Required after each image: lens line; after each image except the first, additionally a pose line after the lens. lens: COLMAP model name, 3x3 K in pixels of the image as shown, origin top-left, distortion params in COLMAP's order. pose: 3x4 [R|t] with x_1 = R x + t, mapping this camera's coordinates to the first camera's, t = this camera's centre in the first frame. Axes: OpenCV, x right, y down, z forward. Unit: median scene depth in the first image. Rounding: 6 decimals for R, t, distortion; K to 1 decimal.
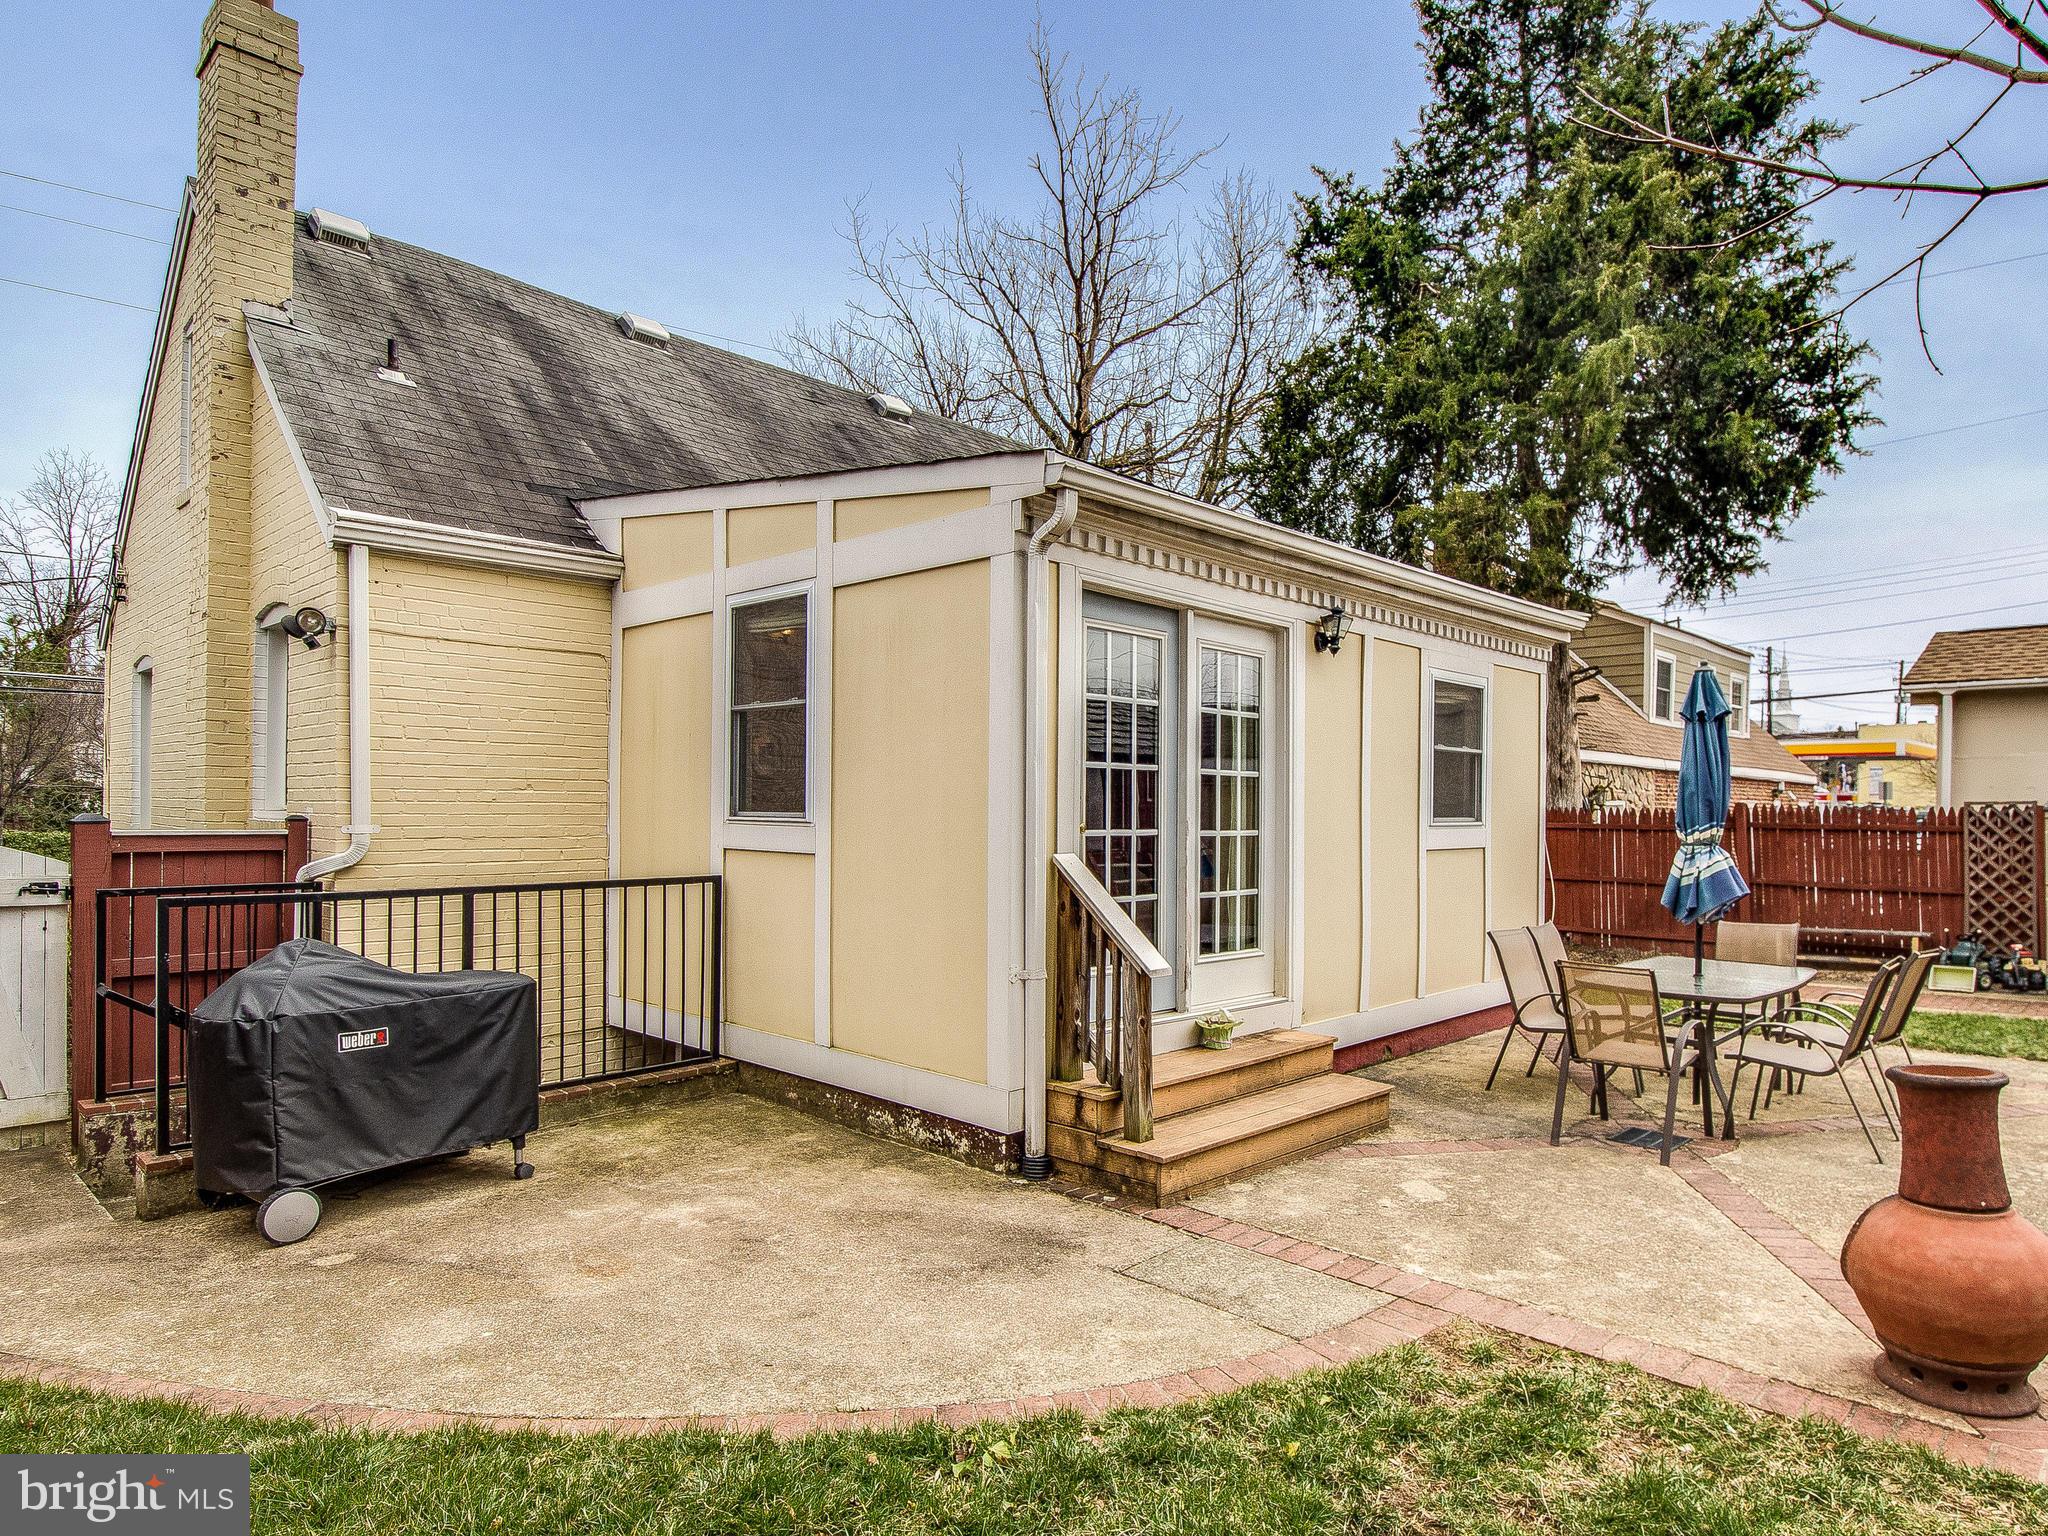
lens RADIAL K [[1200.7, 0, 1124.3], [0, 1200.7, 769.4], [0, 0, 1]] dist [-0.000649, -0.001933]
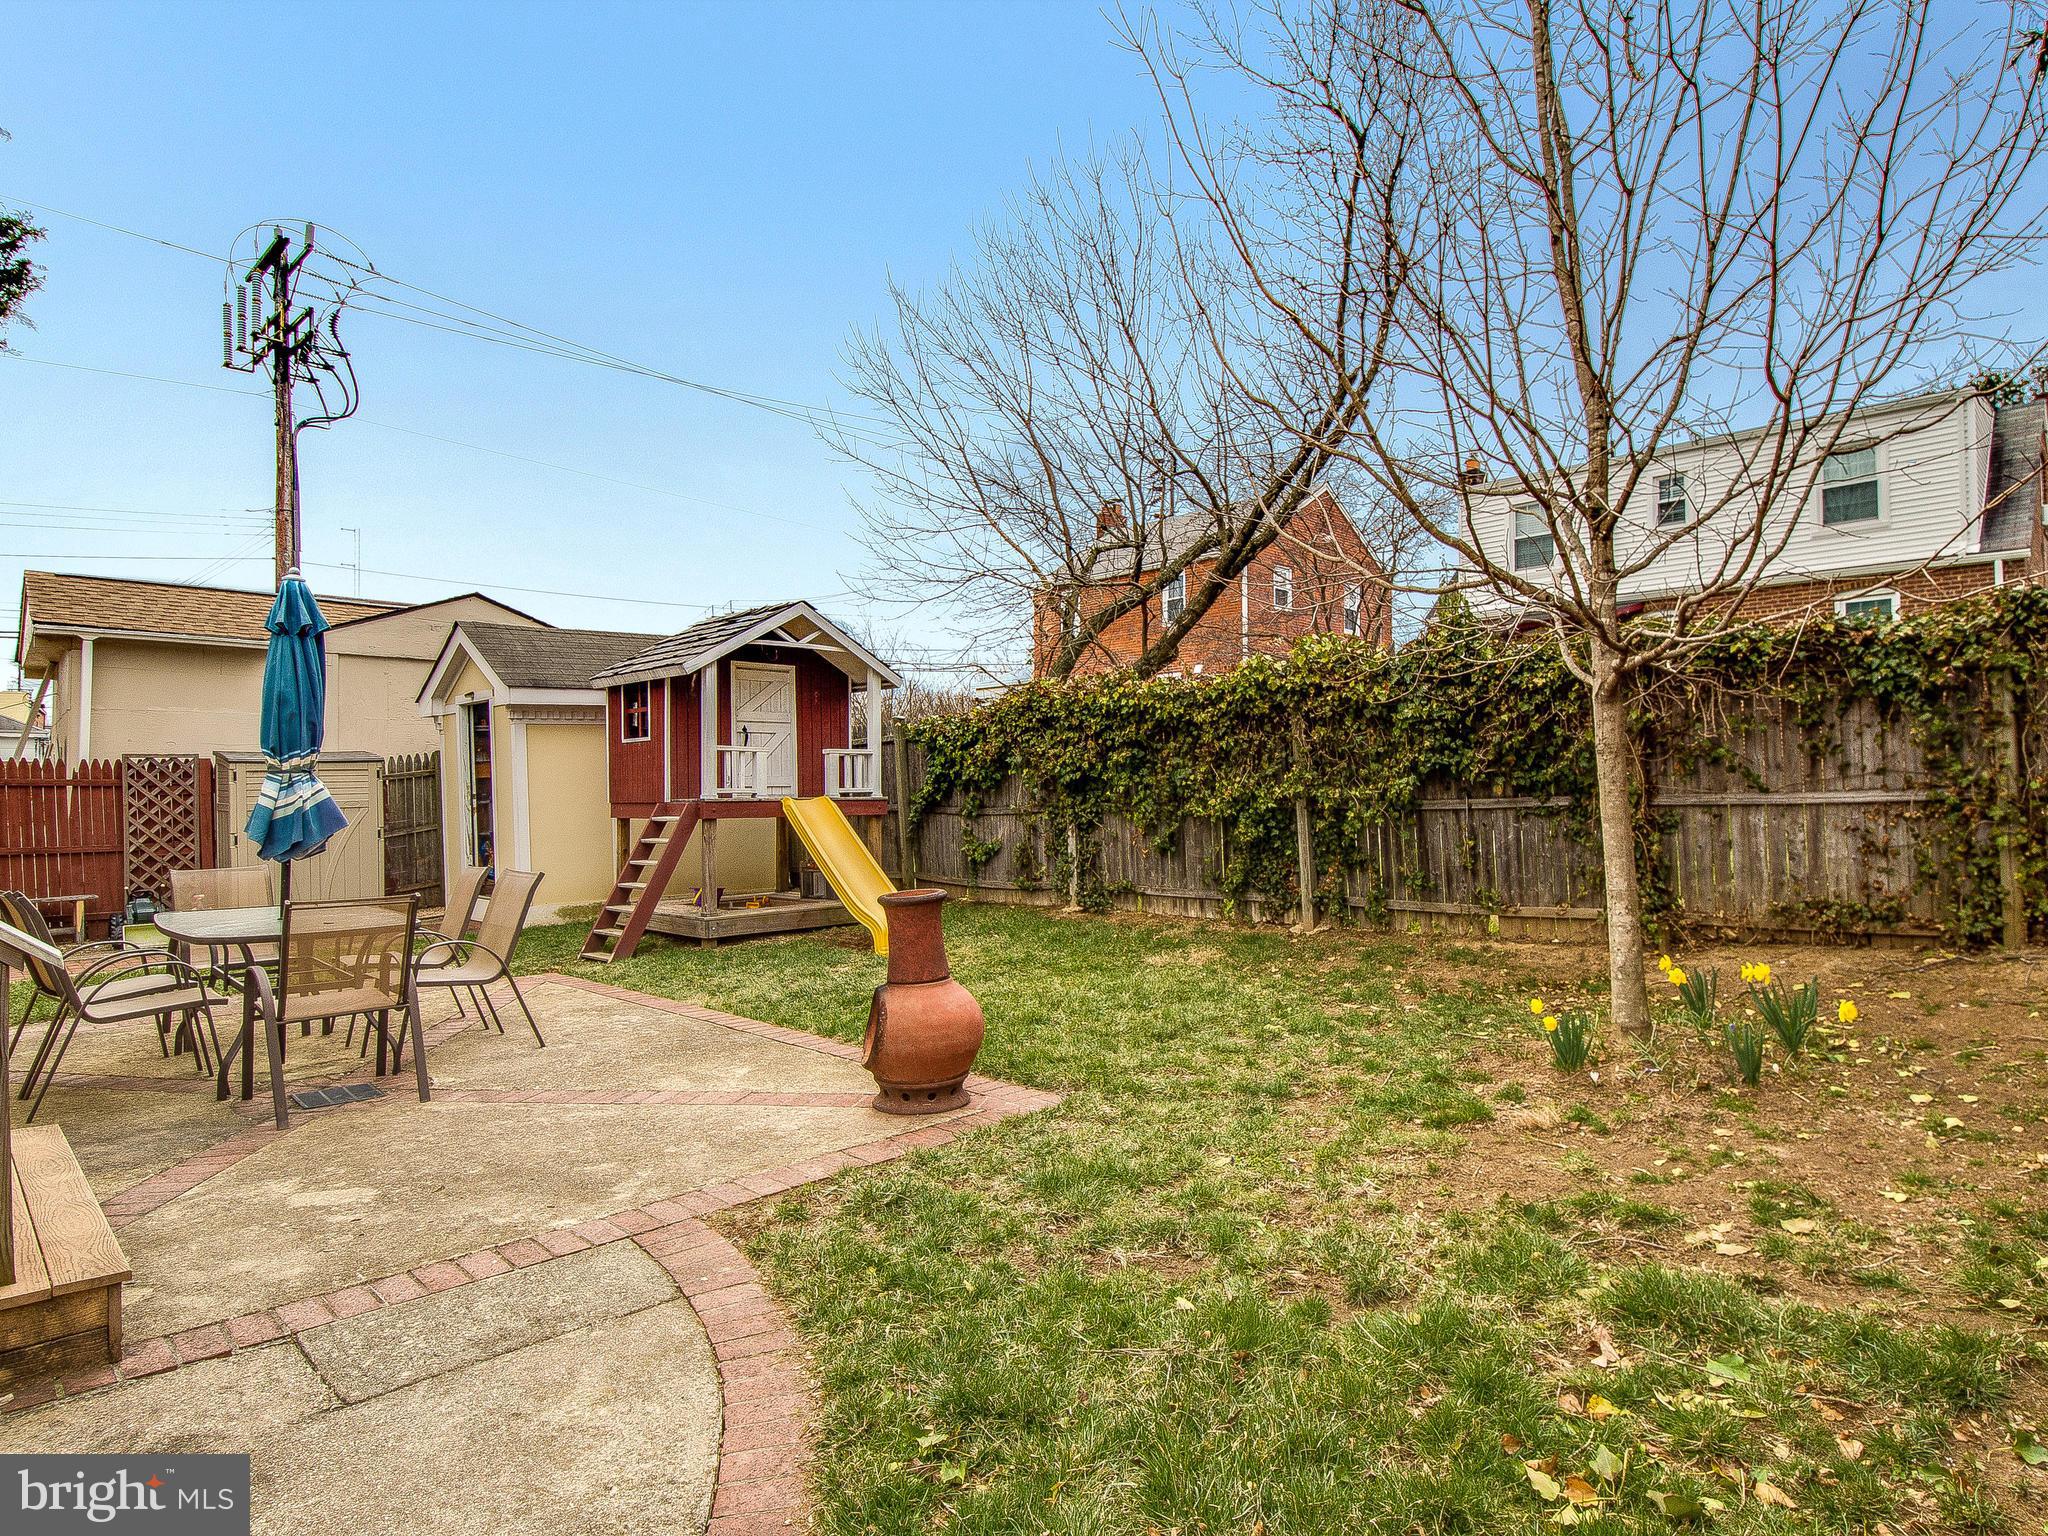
lens RADIAL K [[1163.1, 0, 1105.4], [0, 1163.1, 771.2], [0, 0, 1]] dist [0.012085, -0.024916]
pose [[0.018170, 0.006721, 0.999812, -0.553319], [-0.022202, 0.999734, -0.006317, 0.079557], [-0.999588, -0.022083, 0.018314, 0.557723]]
